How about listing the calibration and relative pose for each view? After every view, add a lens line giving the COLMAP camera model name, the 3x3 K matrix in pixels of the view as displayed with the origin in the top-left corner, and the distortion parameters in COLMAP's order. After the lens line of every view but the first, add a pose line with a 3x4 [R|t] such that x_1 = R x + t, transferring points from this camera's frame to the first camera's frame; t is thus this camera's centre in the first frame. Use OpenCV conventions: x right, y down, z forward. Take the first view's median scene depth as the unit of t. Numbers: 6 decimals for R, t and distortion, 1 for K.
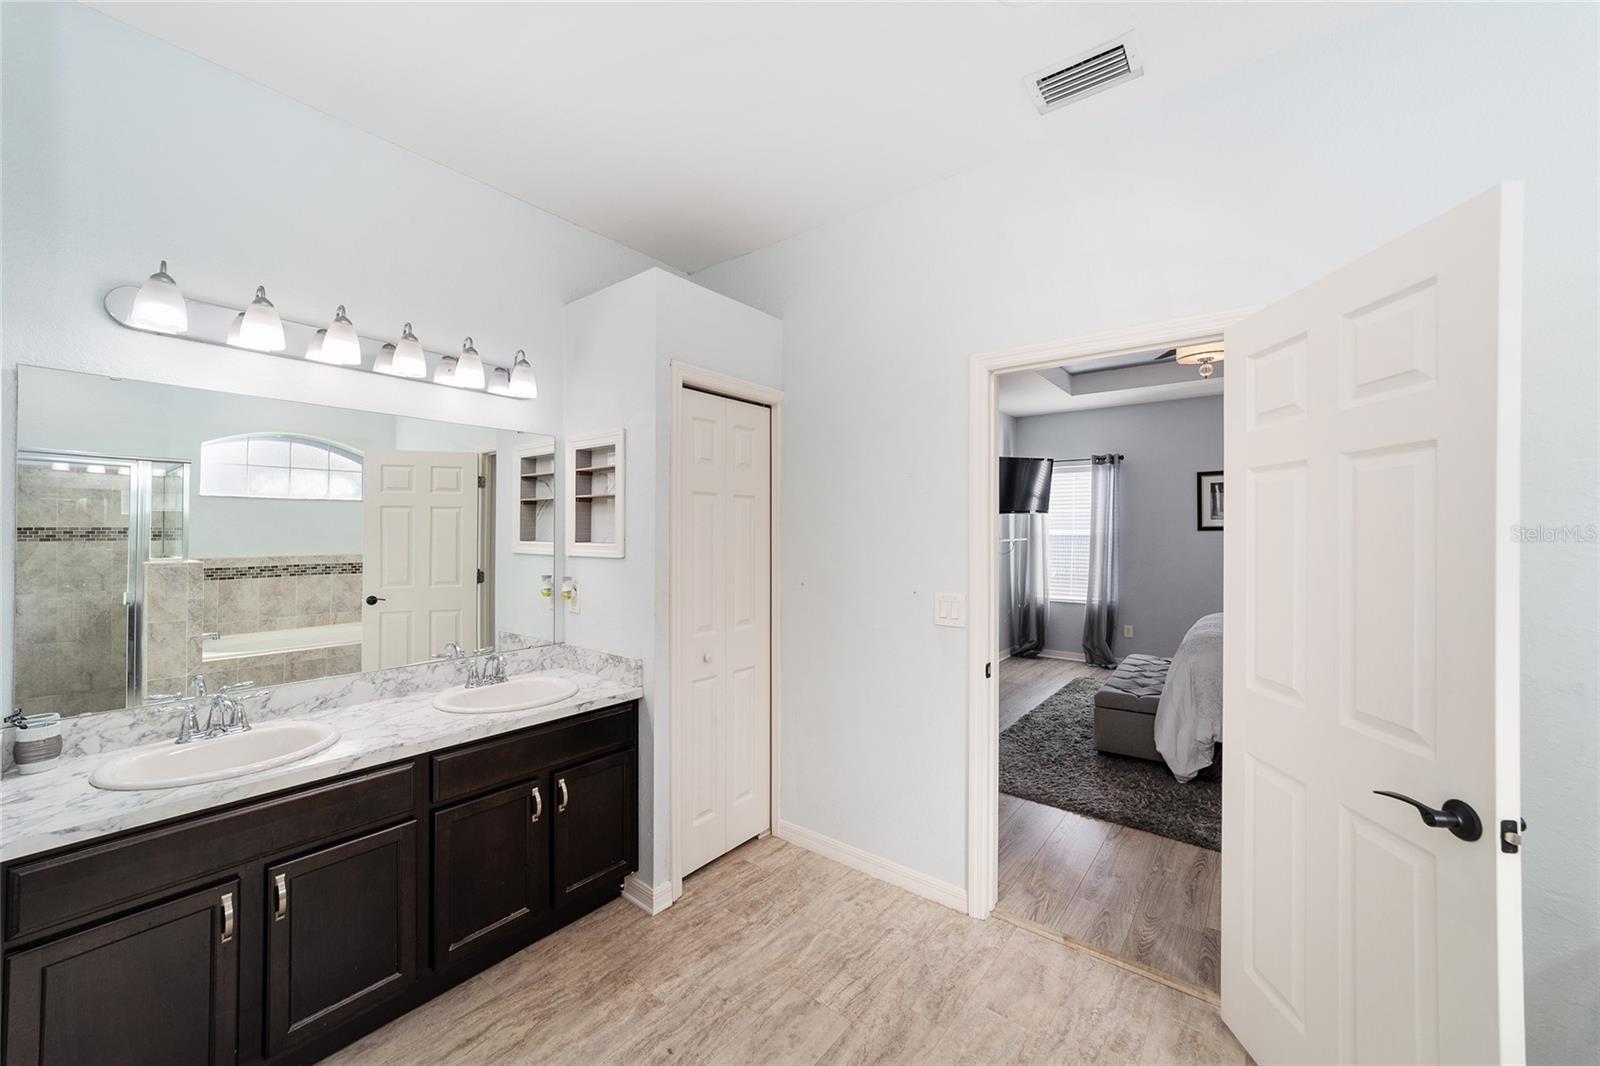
lens RADIAL K [[614.6, 0, 800.4], [0, 614.6, 530.3], [0, 0, 1]] dist [-0.009987, 0.004804]
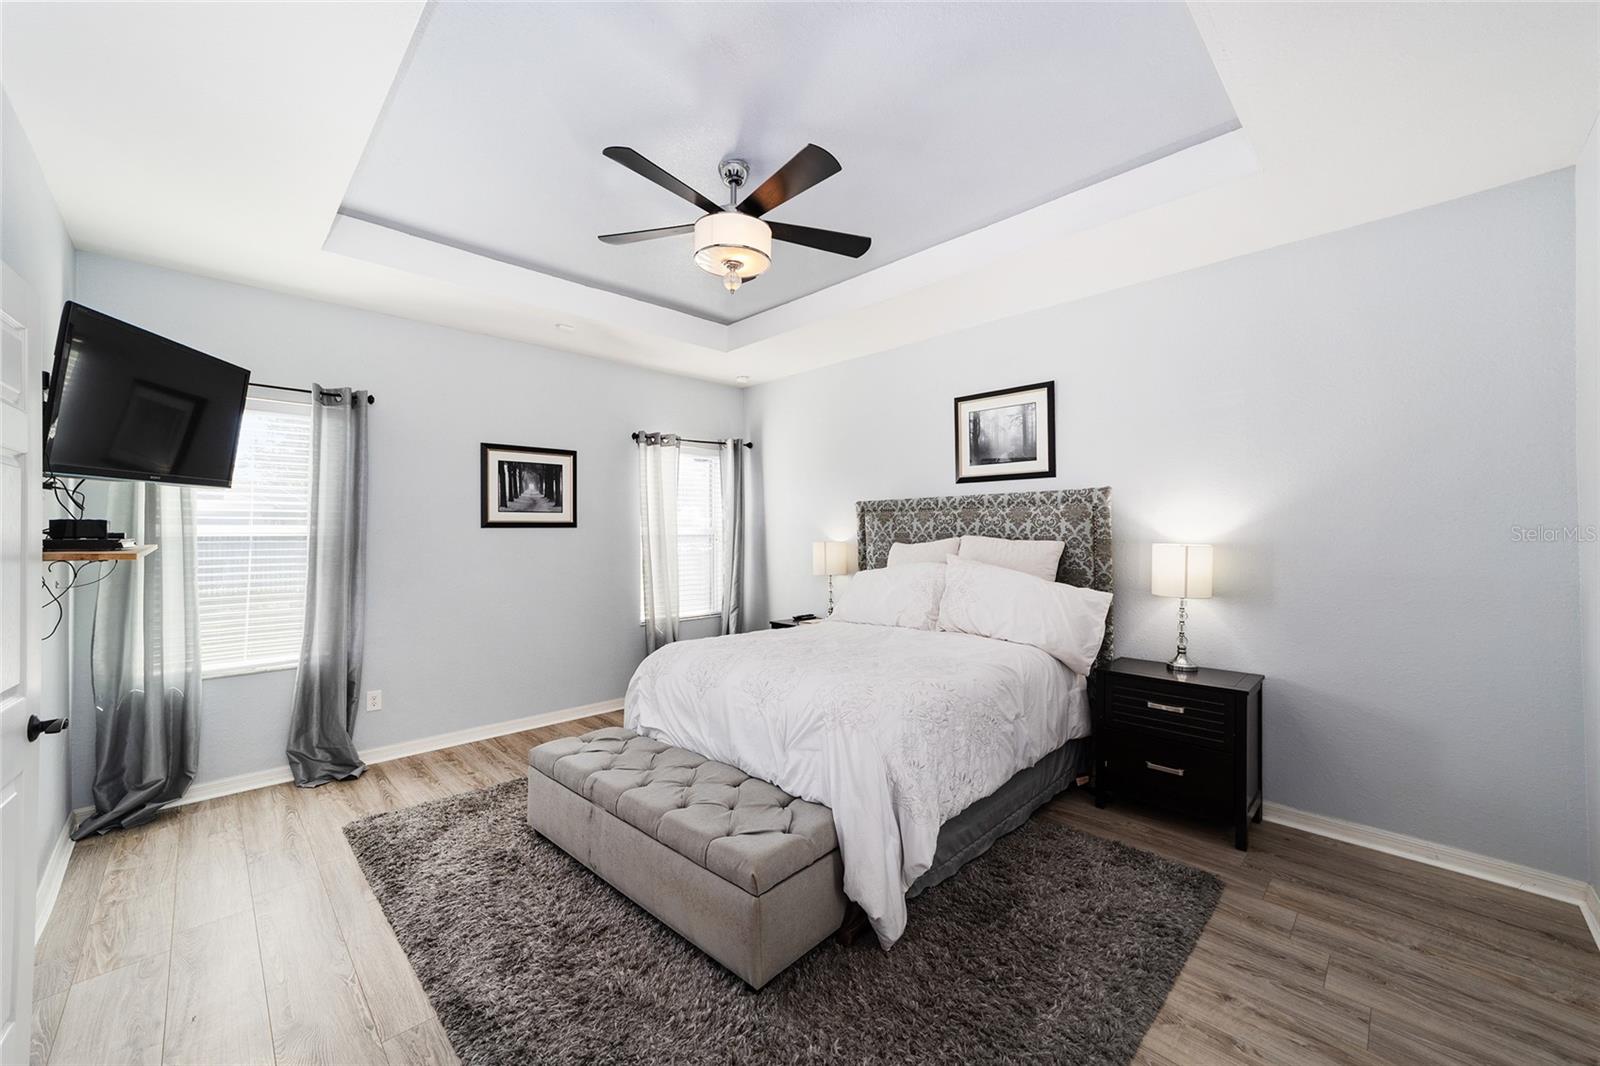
lens RADIAL K [[614.6, 0, 804.5], [0, 614.6, 521.8], [0, 0, 1]] dist [-0.009987, 0.004804]
pose [[0.125515, 0.008546, 0.992055, 0.007194], [0.000130, 0.999963, -0.008631, 0.000280], [-0.992092, 0.001213, 0.125509, 0.515616]]
